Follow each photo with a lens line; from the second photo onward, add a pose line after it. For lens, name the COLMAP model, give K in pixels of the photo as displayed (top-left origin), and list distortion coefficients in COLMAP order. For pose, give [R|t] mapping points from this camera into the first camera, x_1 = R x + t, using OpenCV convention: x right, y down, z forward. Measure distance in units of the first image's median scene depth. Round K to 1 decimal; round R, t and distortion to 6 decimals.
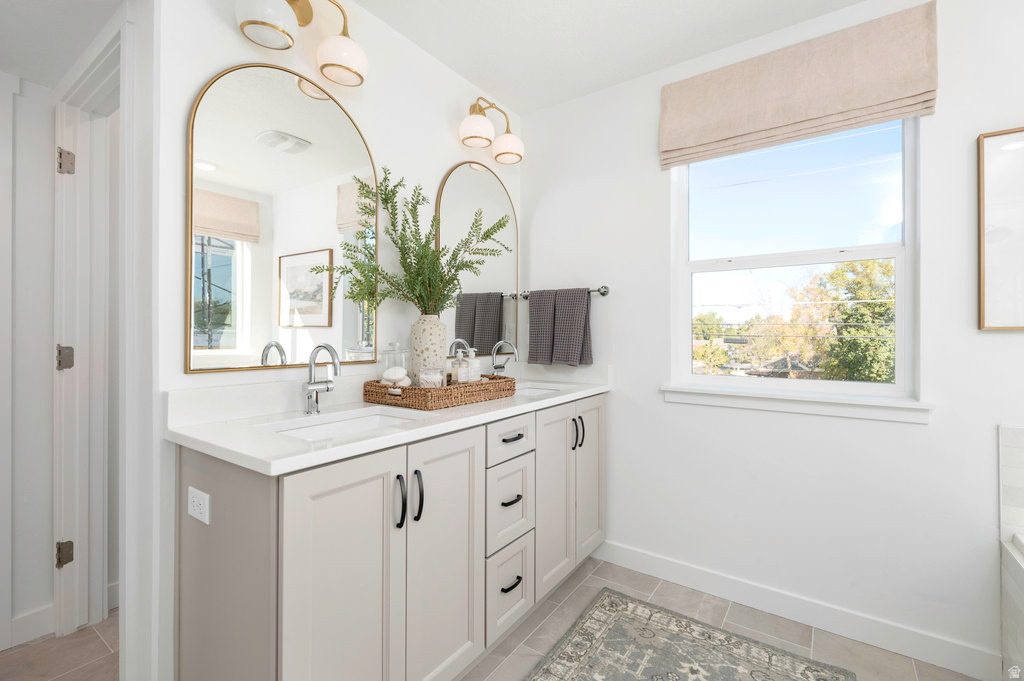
lens RADIAL K [[455.7, 0, 525.4], [0, 455.7, 332.4], [0, 0, 1]] dist [-0.000064, -0.000021]
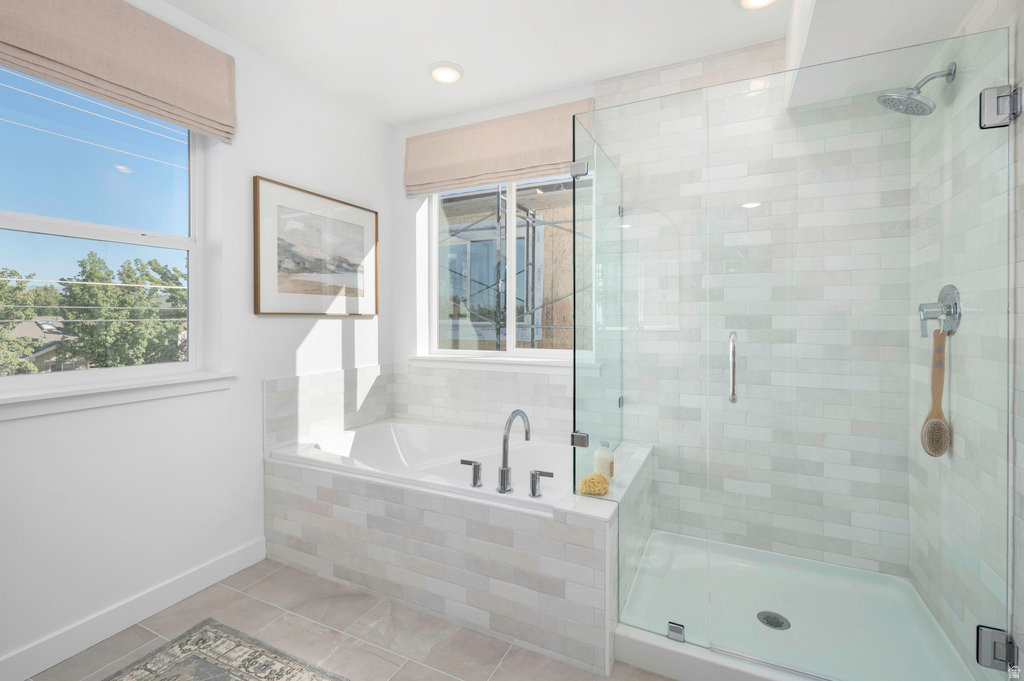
lens RADIAL K [[457.7, 0, 512.1], [0, 457.7, 318.0], [0, 0, 1]] dist [-0.000349, -0.000018]
pose [[-0.152576, -0.004474, 0.988282, -0.441411], [0.000123, 0.999990, 0.004546, 0.000415], [-0.988292, 0.000816, -0.152574, 0.373166]]
